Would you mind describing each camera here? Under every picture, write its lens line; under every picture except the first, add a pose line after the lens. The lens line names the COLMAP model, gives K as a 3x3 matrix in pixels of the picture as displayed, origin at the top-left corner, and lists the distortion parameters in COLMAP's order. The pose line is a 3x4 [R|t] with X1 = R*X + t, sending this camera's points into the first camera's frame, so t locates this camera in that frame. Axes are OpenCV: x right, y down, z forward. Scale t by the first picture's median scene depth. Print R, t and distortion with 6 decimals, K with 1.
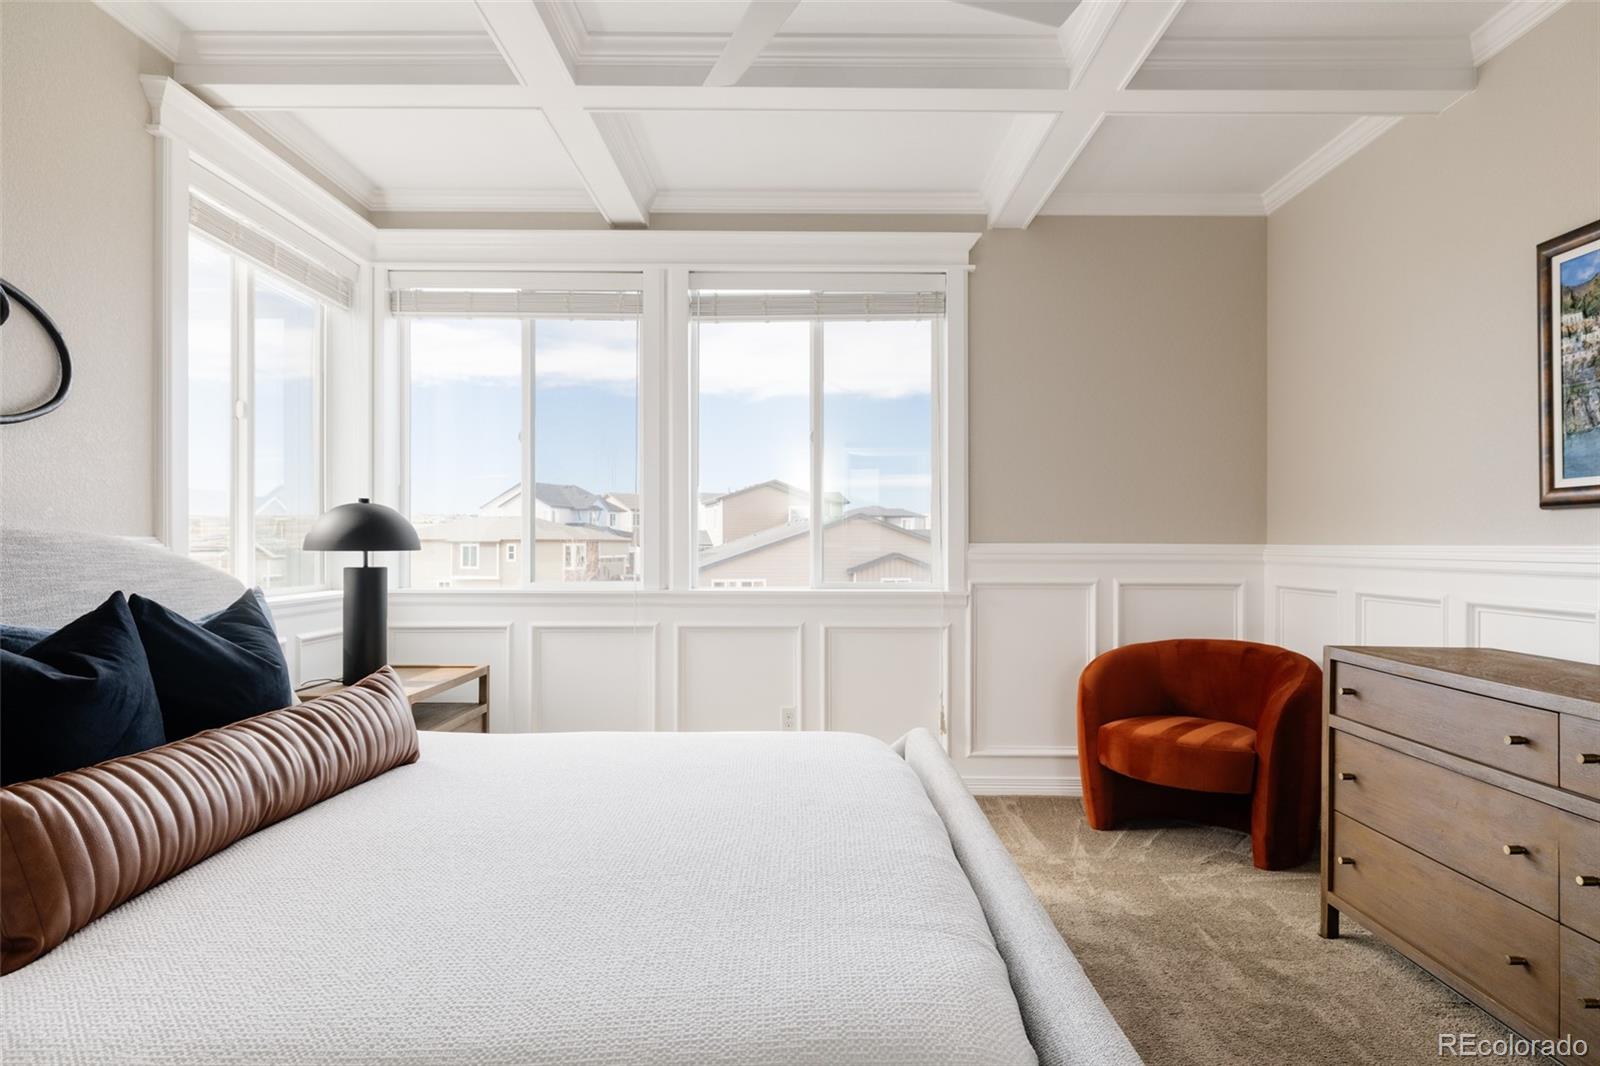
lens RADIAL K [[911.1, 0, 802.9], [0, 911.1, 539.9], [0, 0, 1]] dist [-0.004232, -0.000092]
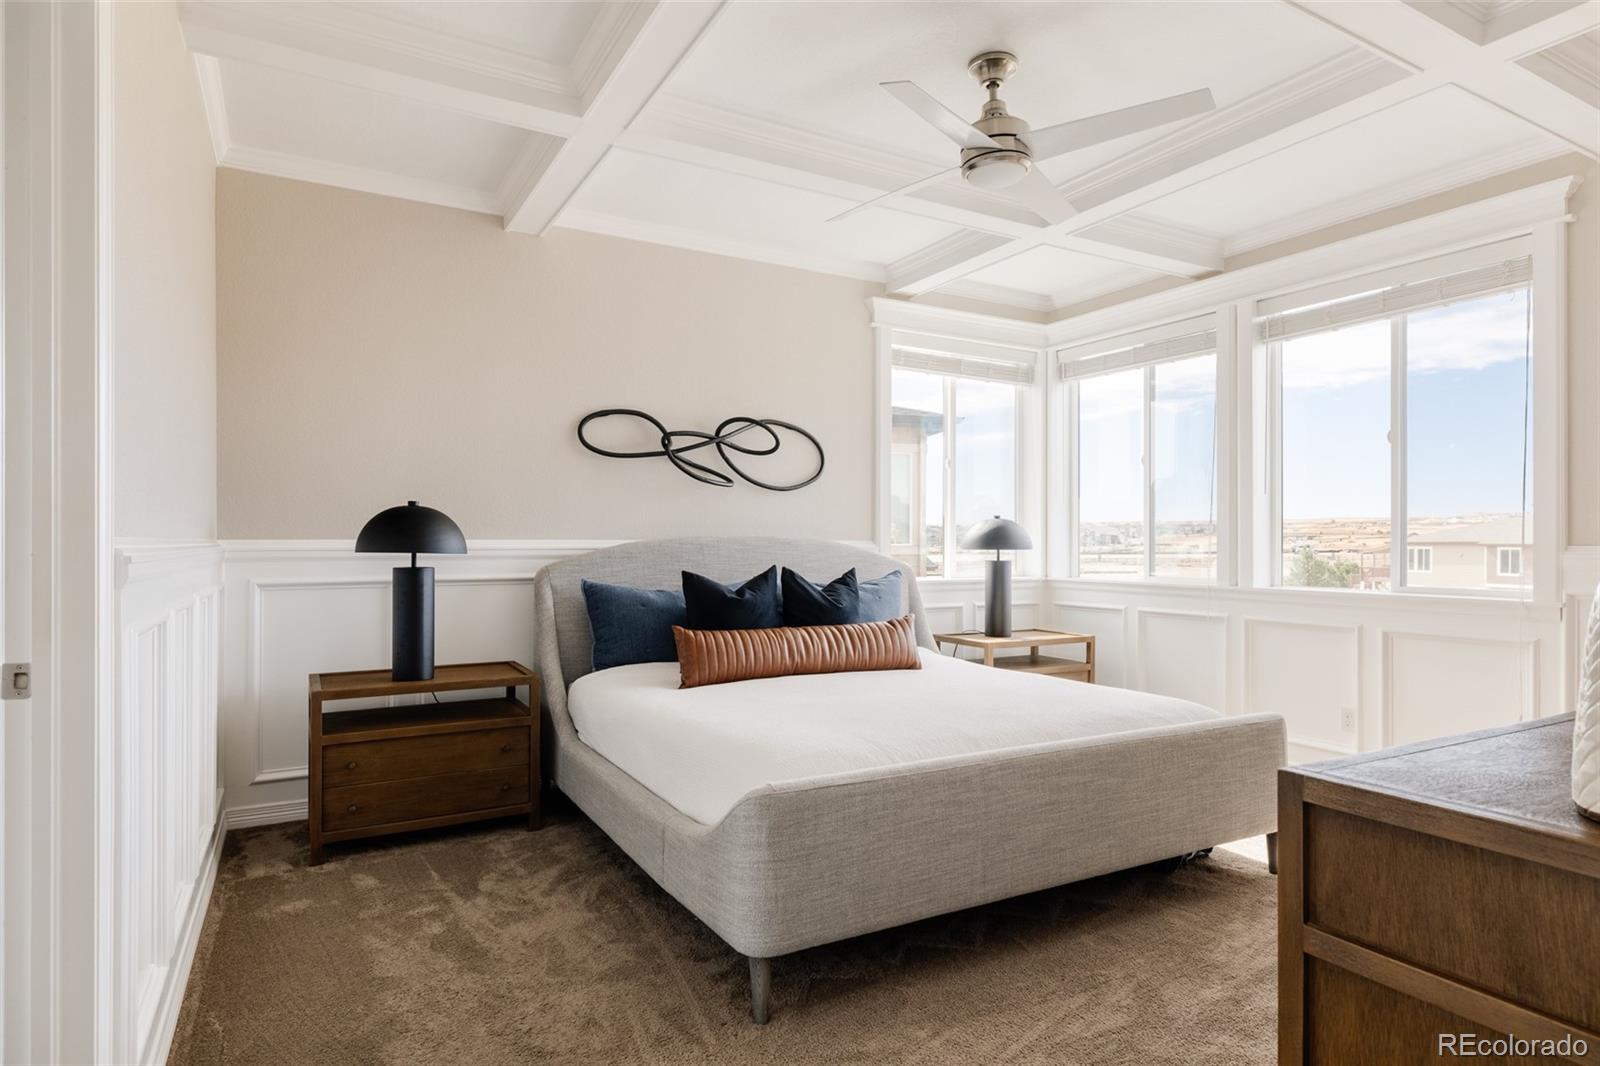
lens RADIAL K [[911.1, 0, 802.5], [0, 911.1, 536.9], [0, 0, 1]] dist [-0.004232, -0.000092]
pose [[0.472896, -0.004399, -0.881107, 0.599459], [-0.000616, 0.999986, -0.005322, -0.000536], [0.881118, 0.003059, 0.472886, -0.014110]]
